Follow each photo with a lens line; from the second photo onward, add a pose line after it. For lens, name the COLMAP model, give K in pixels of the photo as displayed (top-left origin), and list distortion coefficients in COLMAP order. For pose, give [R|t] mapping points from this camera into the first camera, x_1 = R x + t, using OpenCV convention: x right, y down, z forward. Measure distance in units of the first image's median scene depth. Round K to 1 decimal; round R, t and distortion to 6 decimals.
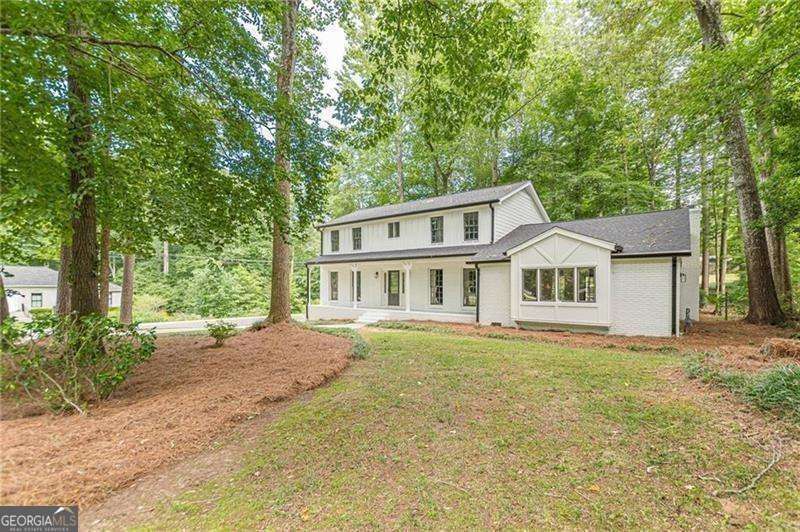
lens RADIAL K [[364.3, 0, 393.7], [0, 364.3, 286.9], [0, 0, 1]] dist [0.001886, 0.000061]
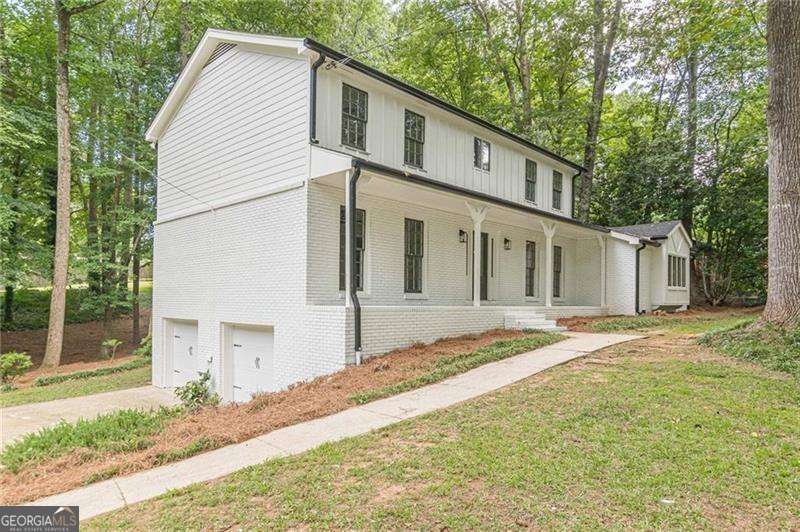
lens RADIAL K [[506.0, 0, 401.3], [0, 506.0, 297.5], [0, 0, 1]] dist [-0.002618, -0.002334]
pose [[0.069810, -0.002442, 0.997557, -0.847578], [-0.006565, 0.999974, 0.002907, 0.054291], [-0.997539, -0.006752, 0.069792, 1.241150]]
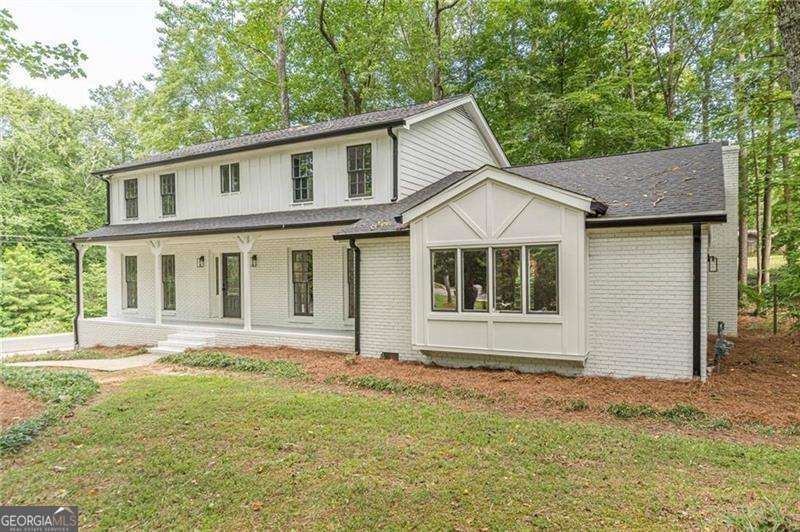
lens RADIAL K [[548.8, 0, 401.1], [0, 548.8, 281.3], [0, 0, 1]] dist [-0.004630, 0.000906]
pose [[0.988440, -0.012639, 0.151088, 0.147559], [0.011584, 0.999902, 0.007861, -0.007852], [-0.151173, -0.006020, 0.988489, 0.183980]]
